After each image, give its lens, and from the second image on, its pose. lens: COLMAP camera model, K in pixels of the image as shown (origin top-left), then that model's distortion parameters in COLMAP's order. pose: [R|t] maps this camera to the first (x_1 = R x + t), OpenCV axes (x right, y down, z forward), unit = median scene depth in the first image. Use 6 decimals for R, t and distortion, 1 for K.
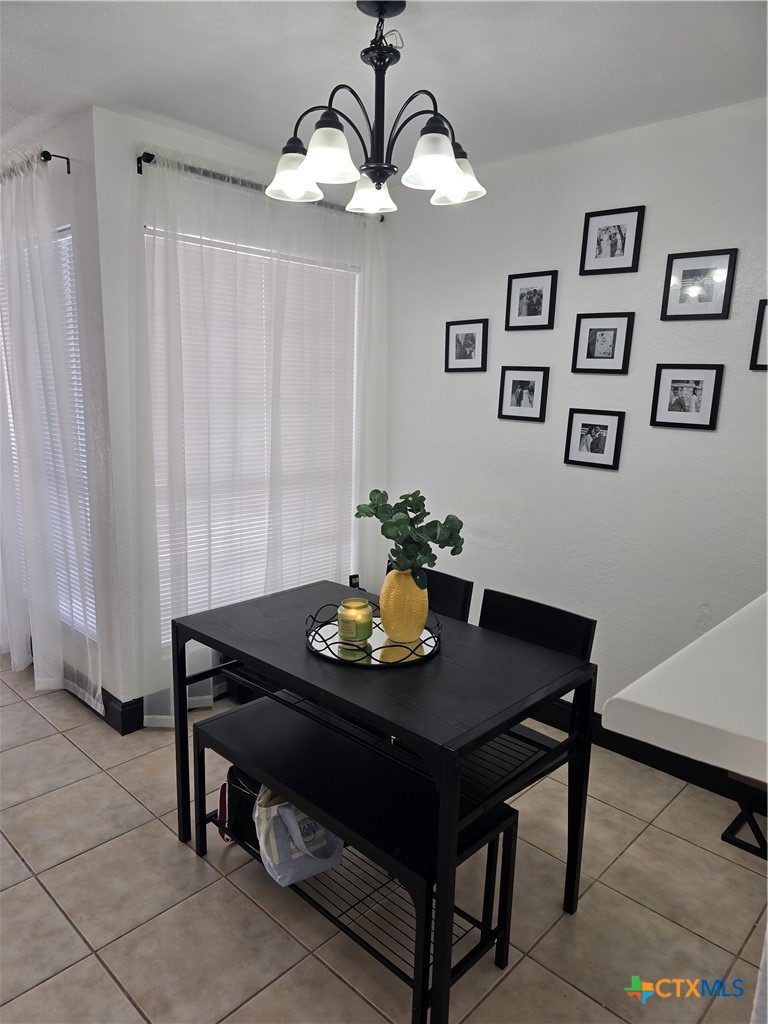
lens RADIAL K [[694.4, 0, 378.0], [0, 694.4, 520.4], [0, 0, 1]] dist [0.078288, -0.072435]
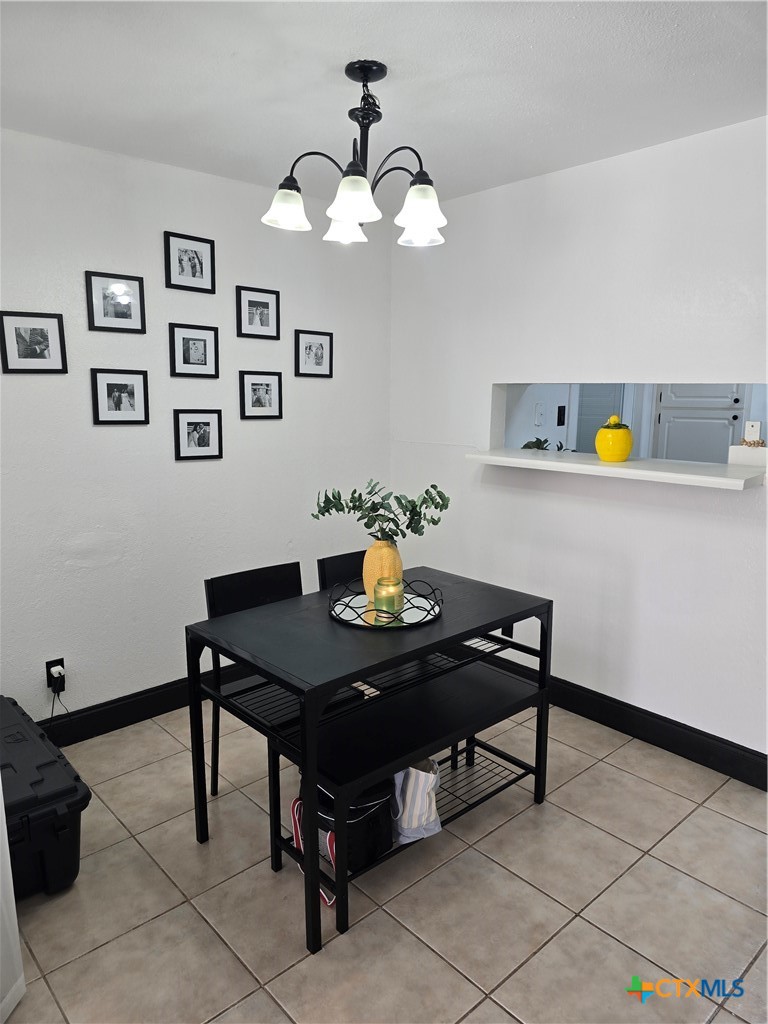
lens RADIAL K [[693.7, 0, 384.5], [0, 693.7, 510.4], [0, 0, 1]] dist [0.058994, -0.040349]
pose [[0.061386, -0.198487, 0.978179, -0.840781], [0.191714, 0.964124, 0.183604, -0.155022], [-0.979529, 0.176260, 0.097237, 0.644451]]
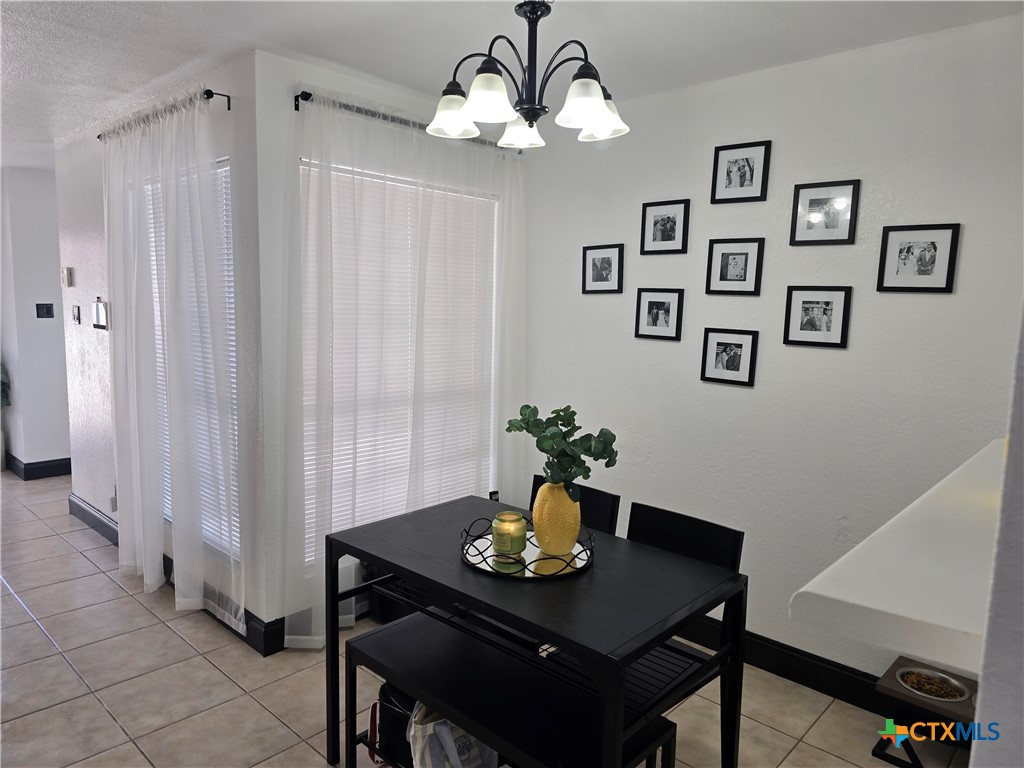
lens RADIAL K [[694.4, 0, 512.0], [0, 694.4, 384.0], [0, 0, 1]] dist [0.078288, -0.072435]
pose [[0.999824, -0.004180, 0.018285, -0.034325], [0.005633, 0.996767, -0.080146, 0.005262], [-0.017891, 0.080235, 0.996615, -0.026518]]
